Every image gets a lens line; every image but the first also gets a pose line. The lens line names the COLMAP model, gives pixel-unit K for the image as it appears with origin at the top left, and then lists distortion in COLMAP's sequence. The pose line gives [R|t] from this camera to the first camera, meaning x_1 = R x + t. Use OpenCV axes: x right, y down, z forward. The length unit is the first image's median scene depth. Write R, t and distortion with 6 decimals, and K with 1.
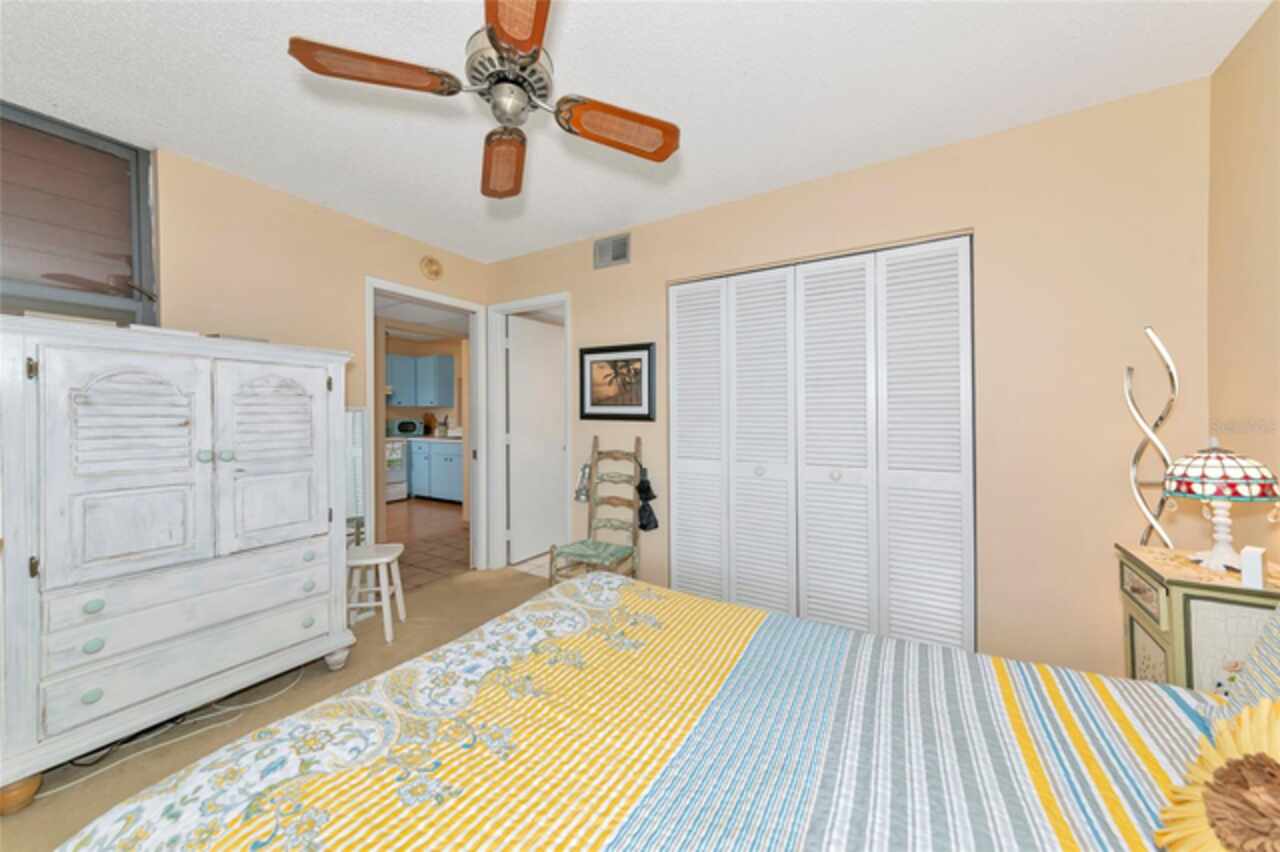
lens RADIAL K [[444.2, 0, 638.3], [0, 444.2, 418.8], [0, 0, 1]] dist [-0.002041, -0.000004]
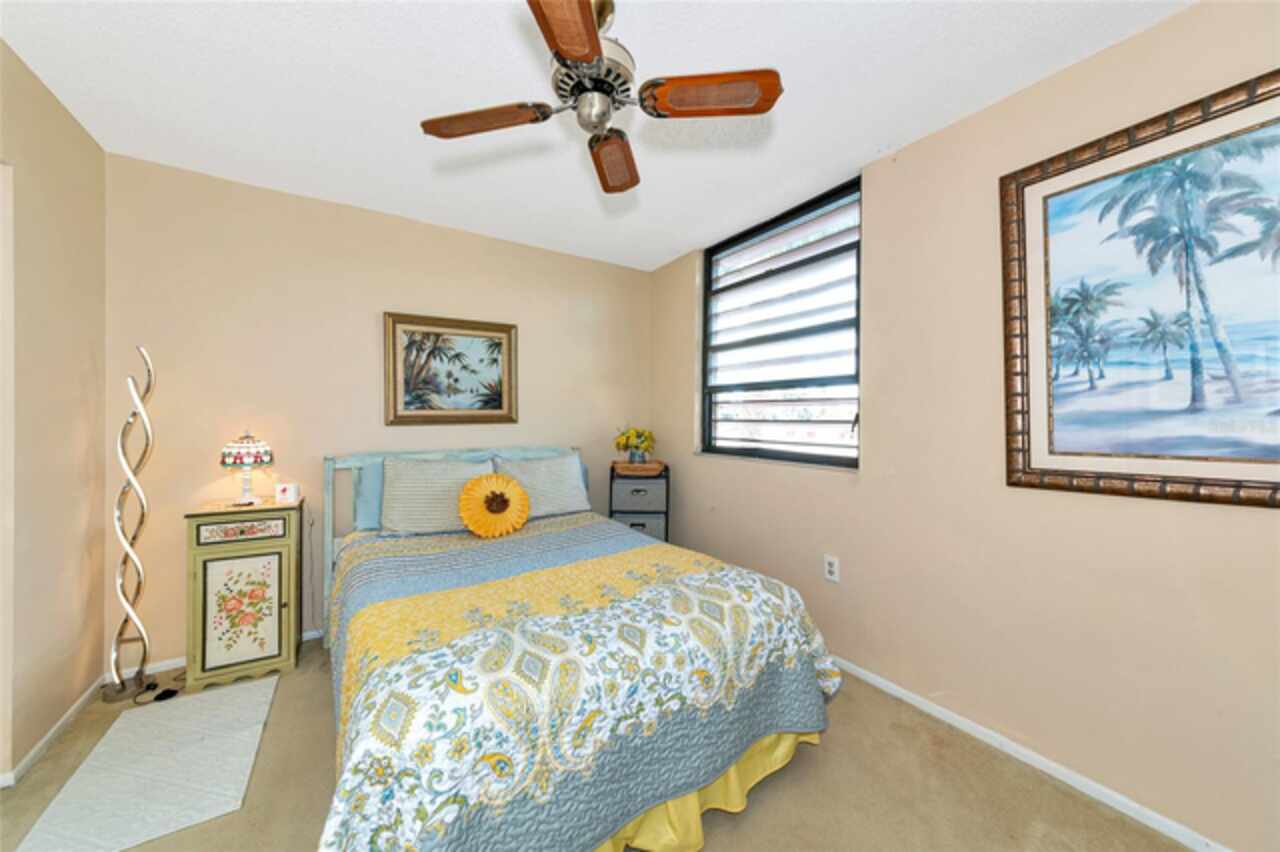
lens RADIAL K [[465.3, 0, 640.0], [0, 465.3, 426.0], [0, 0, 1]] dist [0.013052, 0.000069]
pose [[-0.897645, -0.010711, 0.440589, -0.571098], [0.000244, 0.999692, 0.024800, -0.012526], [-0.440719, 0.022370, -0.897366, 1.278648]]
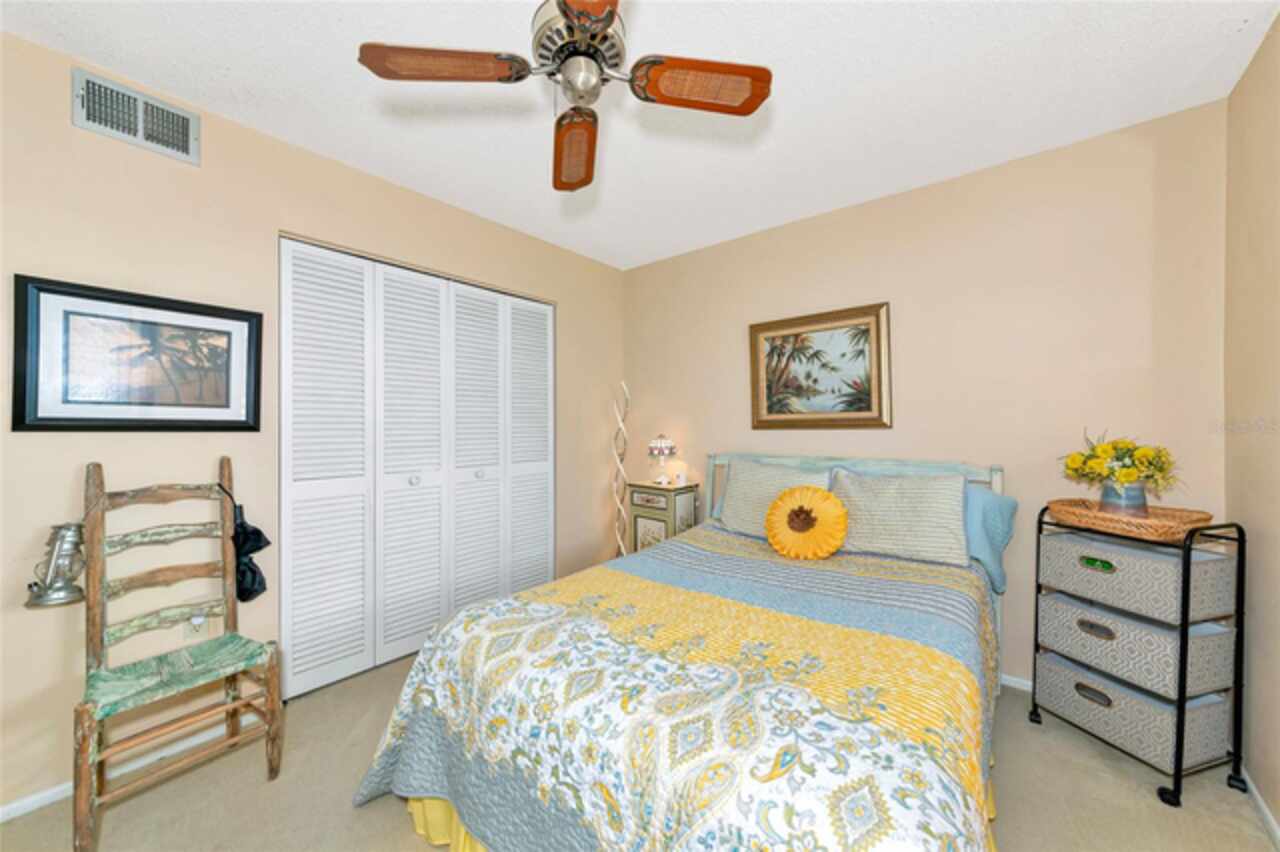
lens RADIAL K [[455.7, 0, 625.4], [0, 455.7, 429.3], [0, 0, 1]] dist [0.000376, -0.000021]
pose [[0.163581, -0.013454, 0.986438, -0.800237], [0.009055, 0.999885, 0.012136, -0.001257], [-0.986488, 0.006947, 0.163684, 0.509704]]
